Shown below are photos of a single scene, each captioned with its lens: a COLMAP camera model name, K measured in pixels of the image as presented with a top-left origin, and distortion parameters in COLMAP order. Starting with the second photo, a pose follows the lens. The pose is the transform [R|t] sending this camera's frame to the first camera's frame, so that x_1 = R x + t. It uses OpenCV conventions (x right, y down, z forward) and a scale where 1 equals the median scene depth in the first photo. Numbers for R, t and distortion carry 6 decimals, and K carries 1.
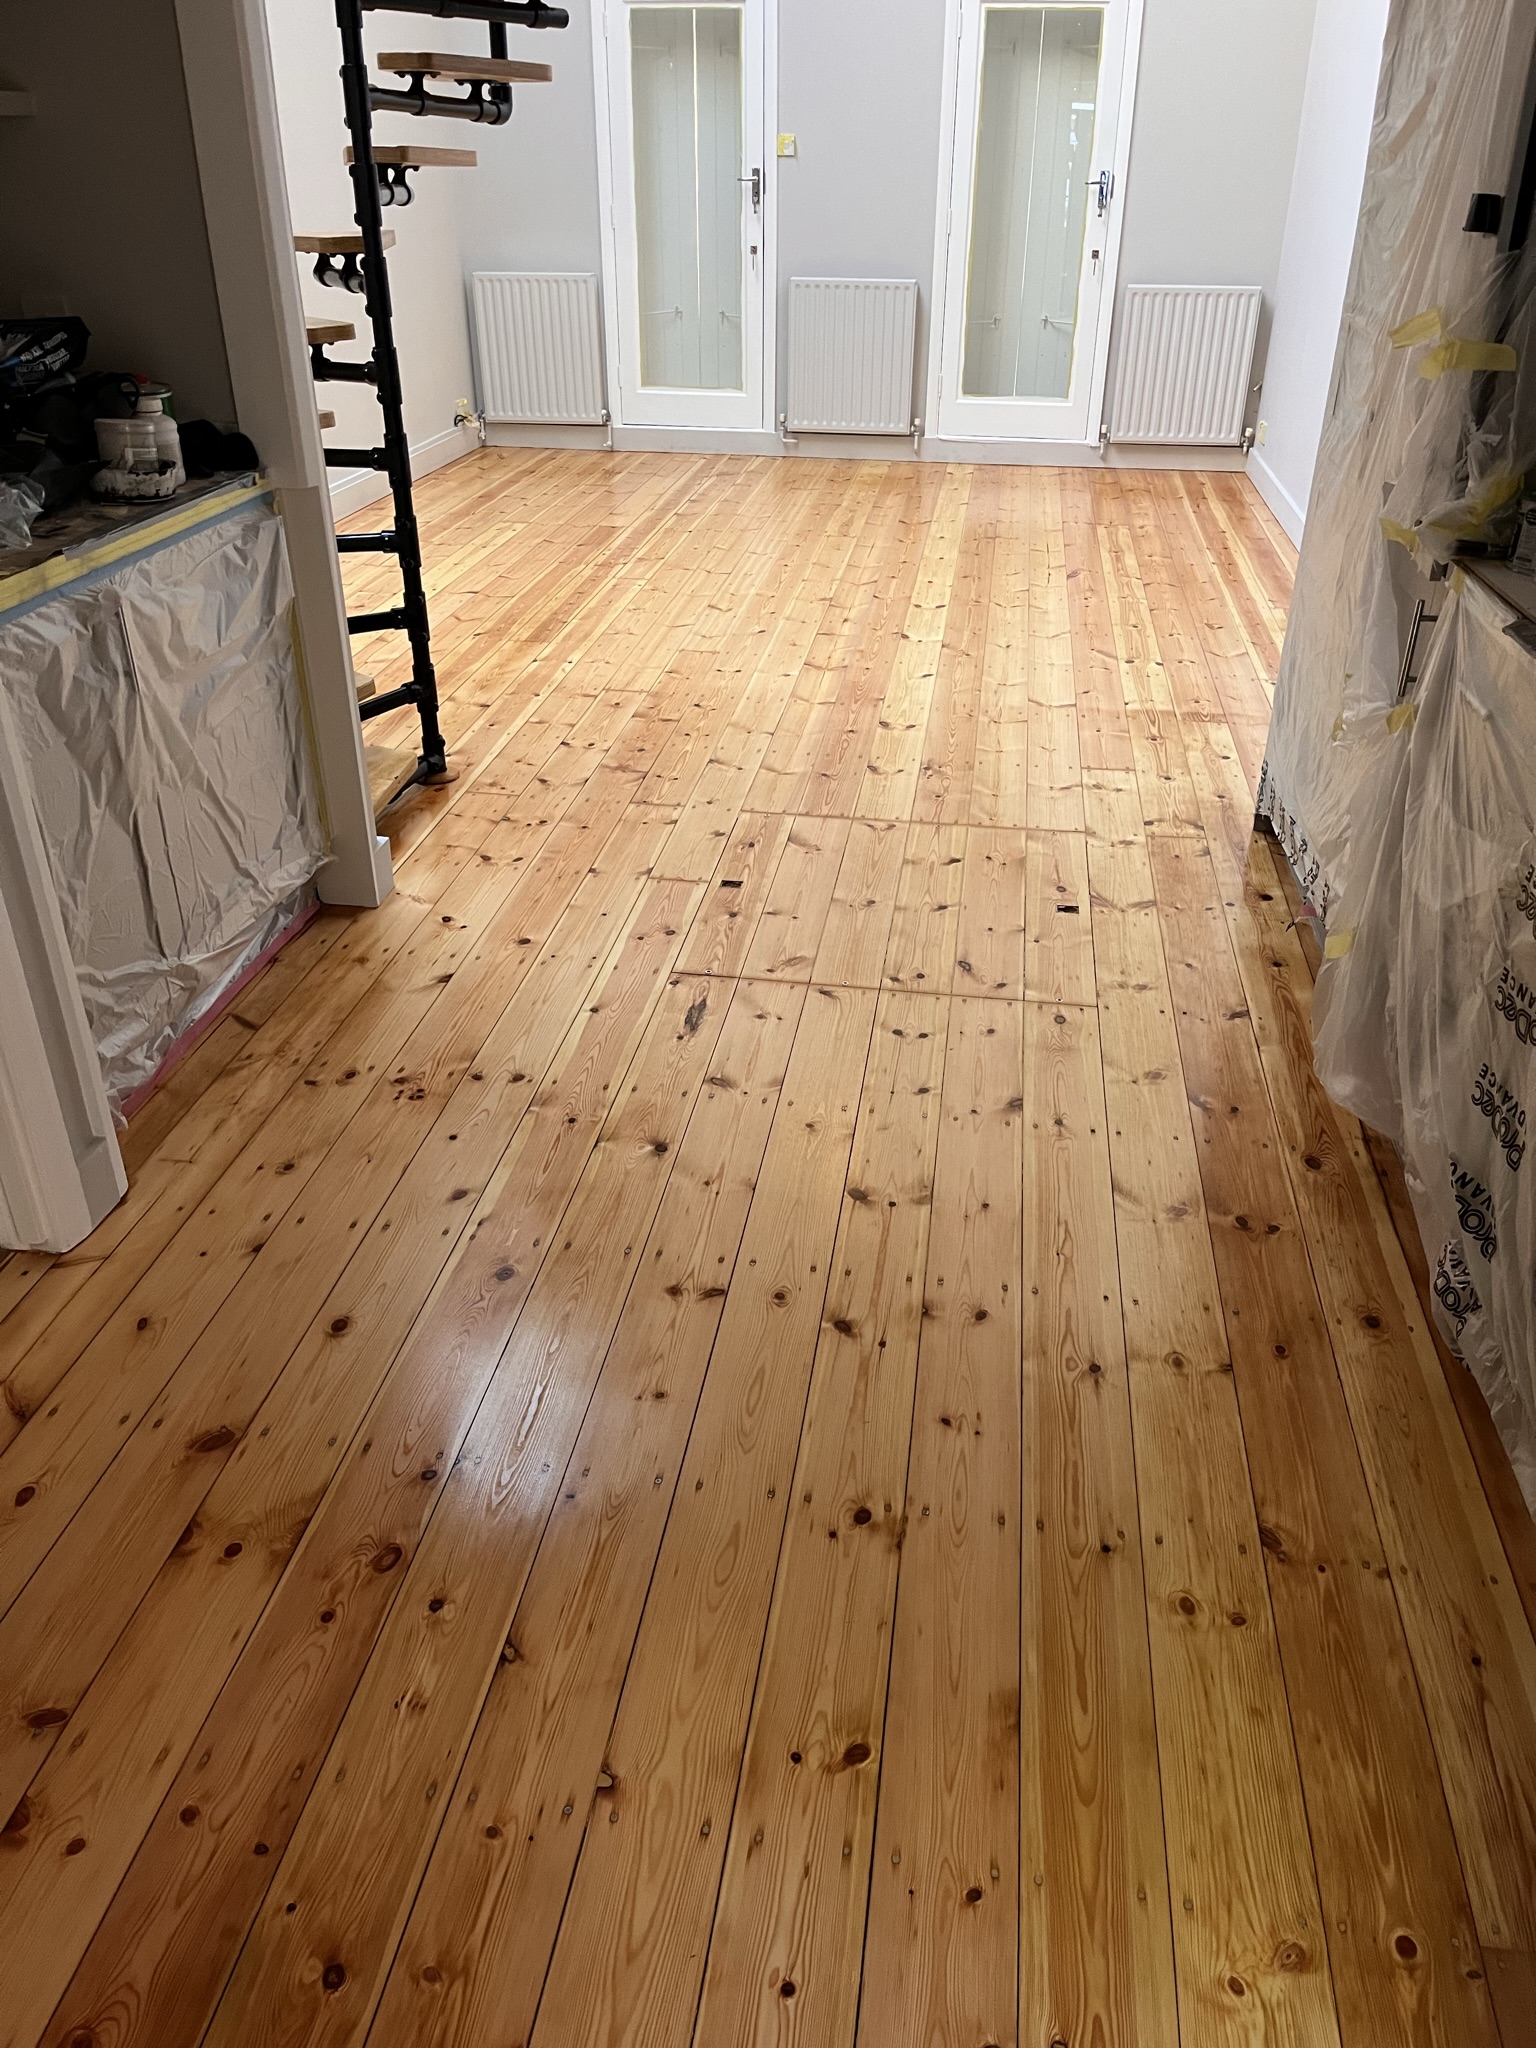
lens RADIAL K [[1549.0, 0, 758.1], [0, 1549.0, 1057.0], [0, 0, 1]] dist [0.026553, -0.016211]
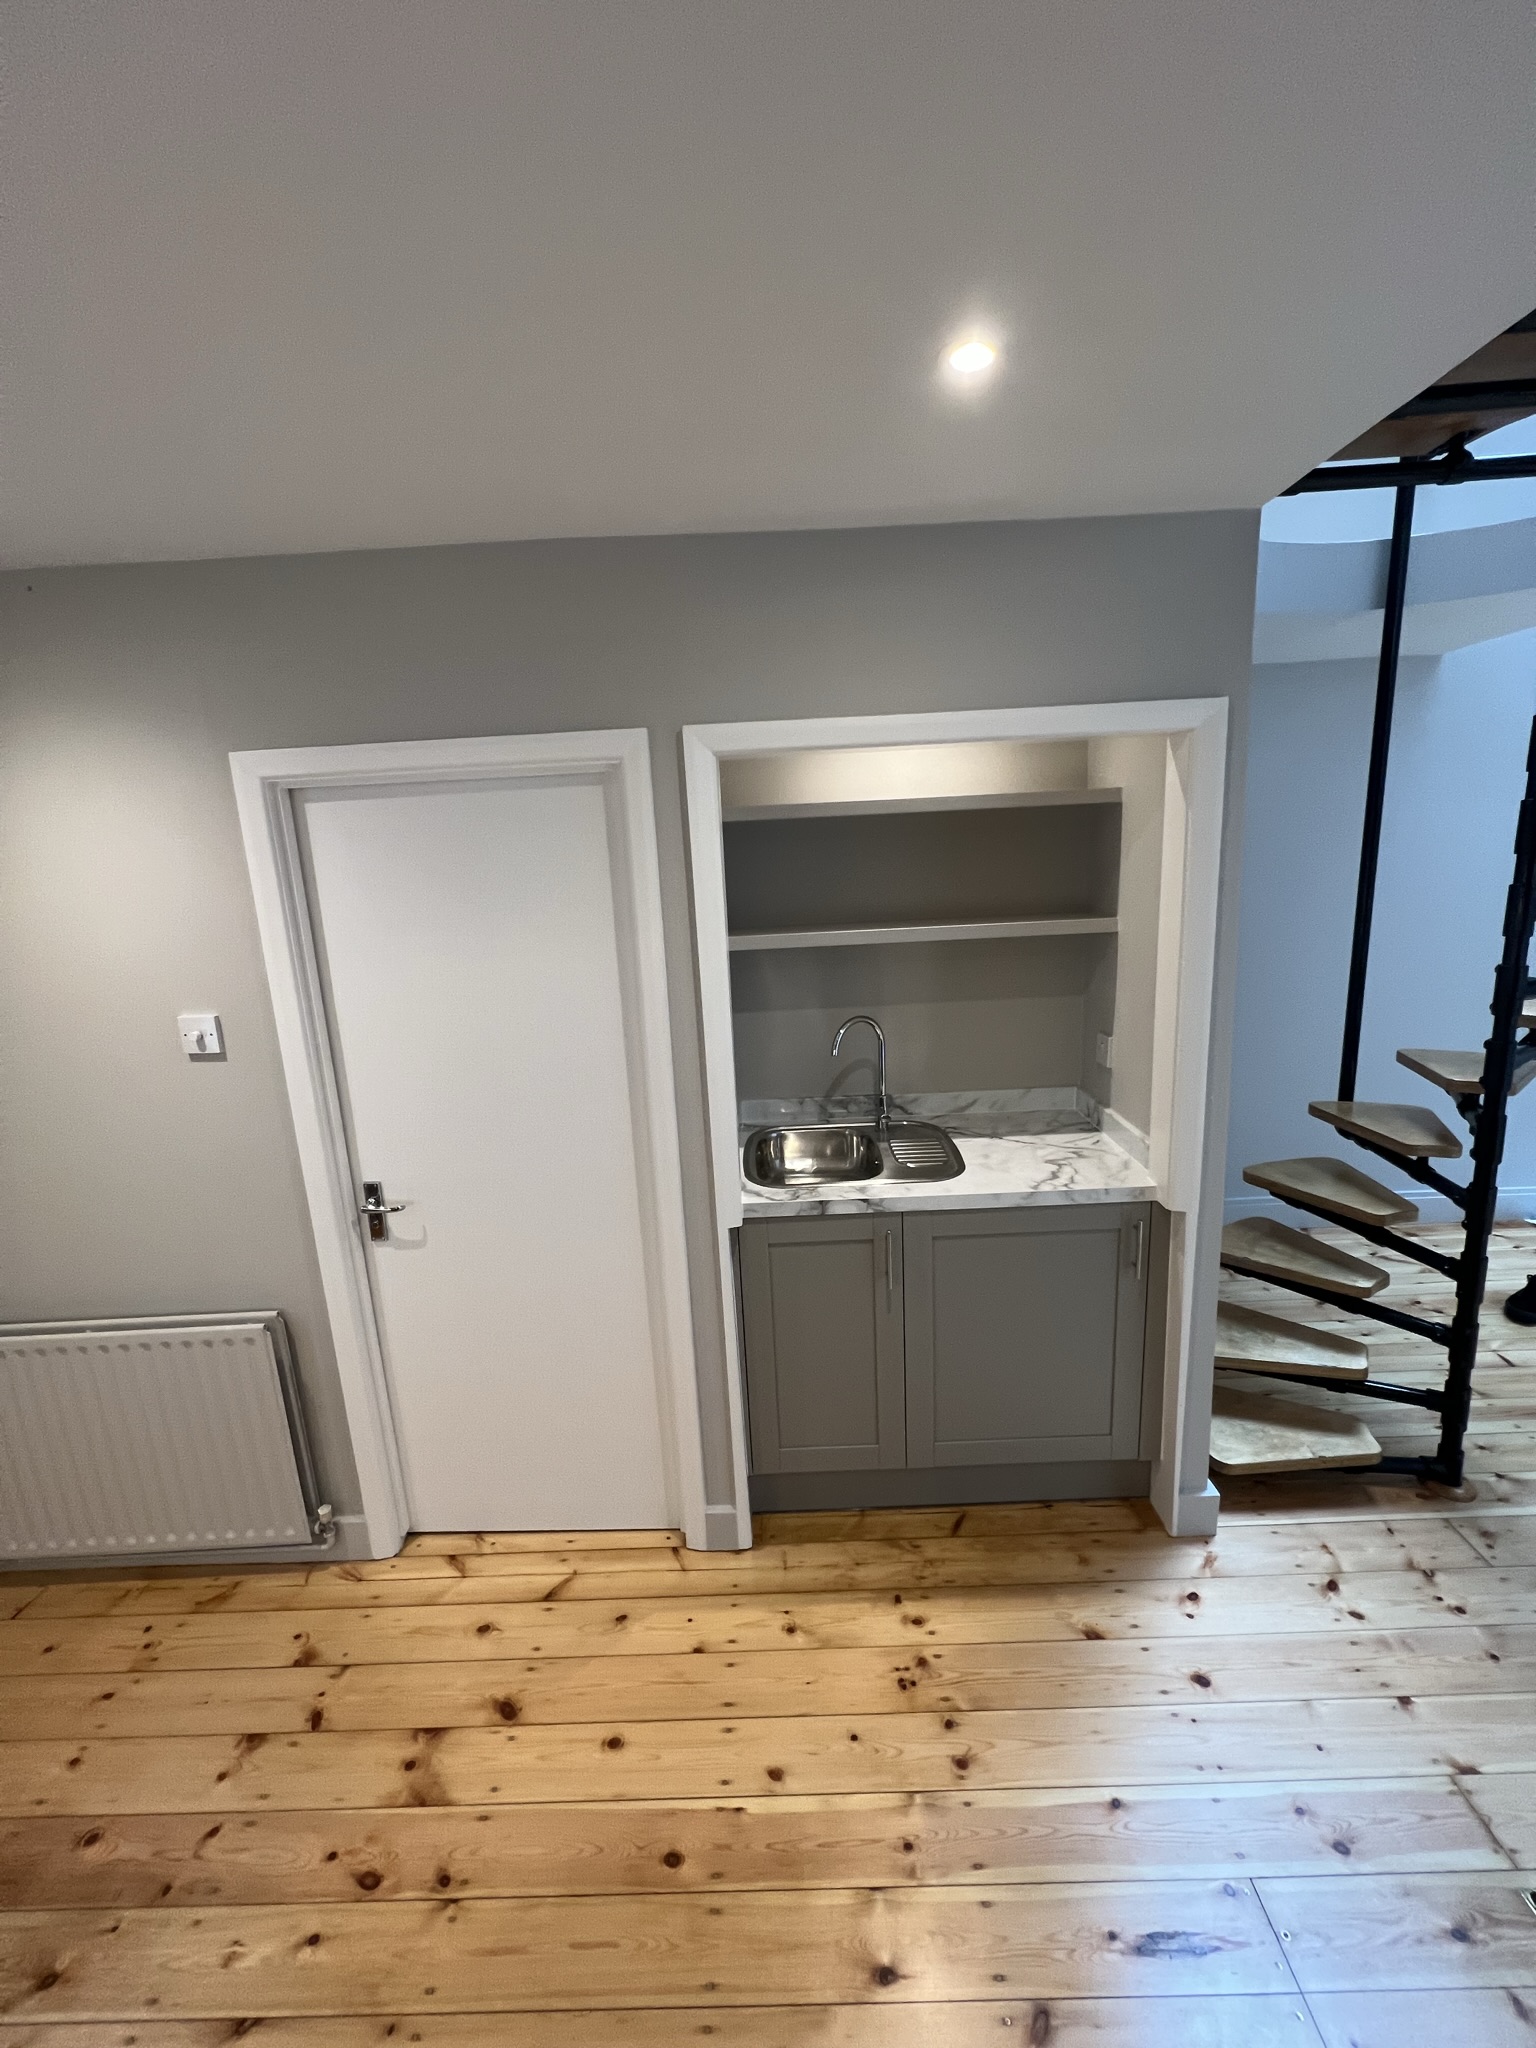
lens RADIAL K [[815.4, 0, 774.3], [0, 815.4, 1025.2], [0, 0, 1]] dist [-0.002058, 0.000857]
pose [[0.140793, 0.193166, -0.971012, 0.311054], [-0.457999, 0.882233, 0.109097, -0.495559], [0.877733, 0.429362, 0.212682, 0.611636]]
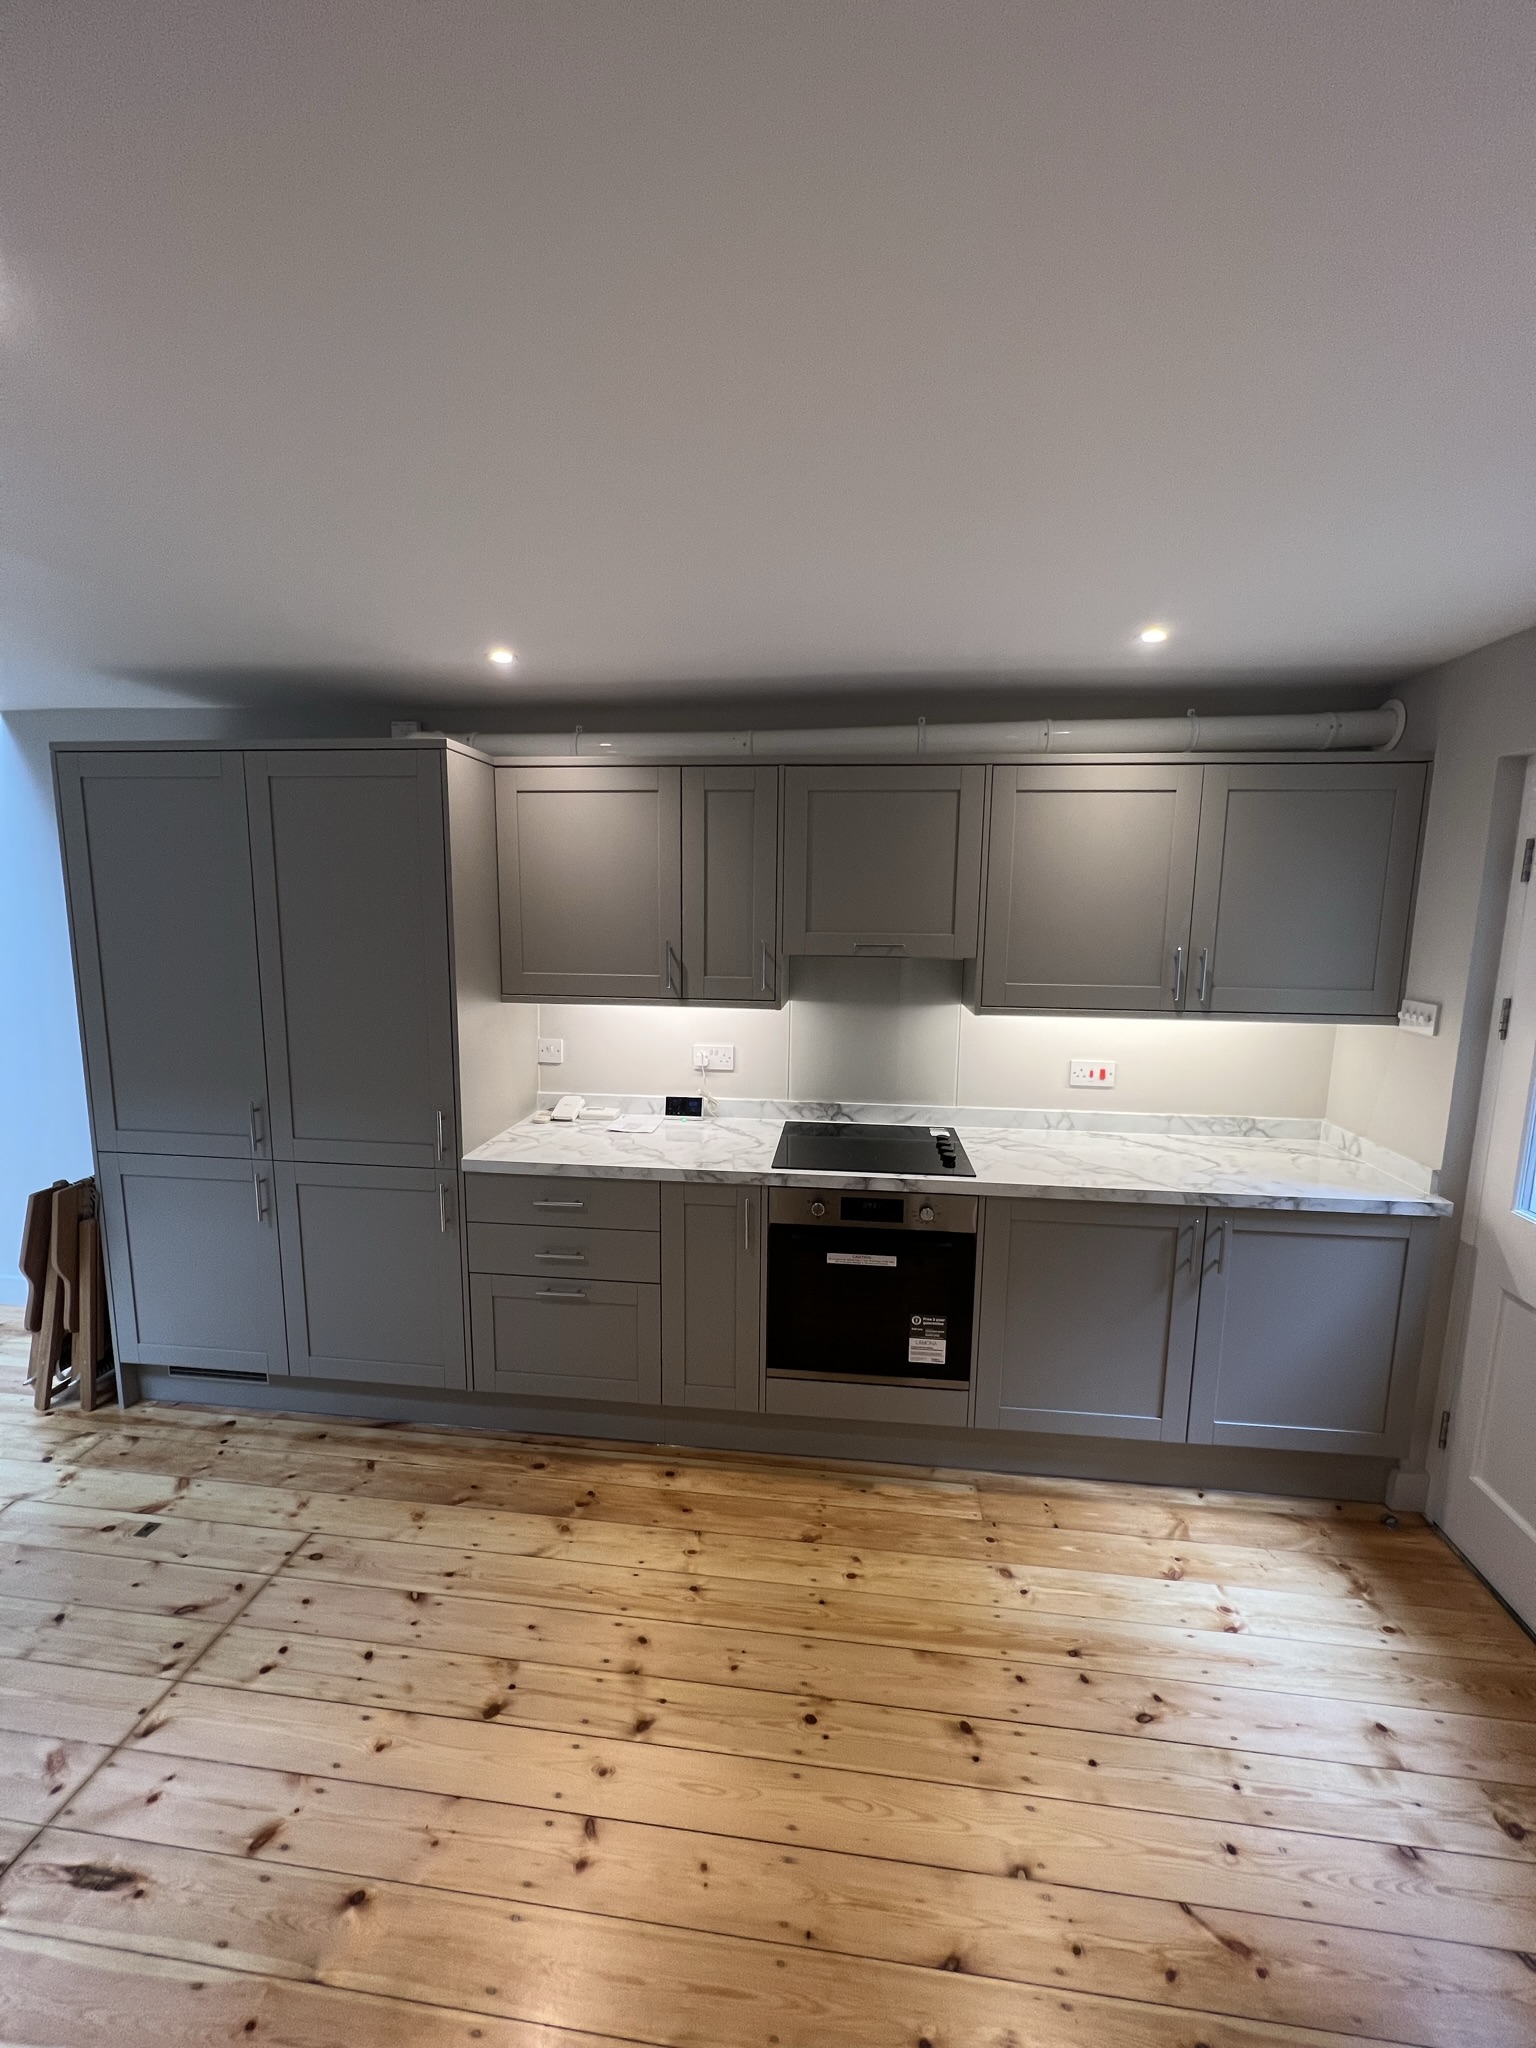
lens RADIAL K [[815.4, 0, 777.7], [0, 815.4, 1017.5], [0, 0, 1]] dist [-0.002058, 0.000857]
pose [[-0.040919, -0.141633, 0.989073, -0.546321], [0.492003, 0.858715, 0.143321, -0.396892], [-0.869631, 0.492492, 0.034546, 0.474463]]
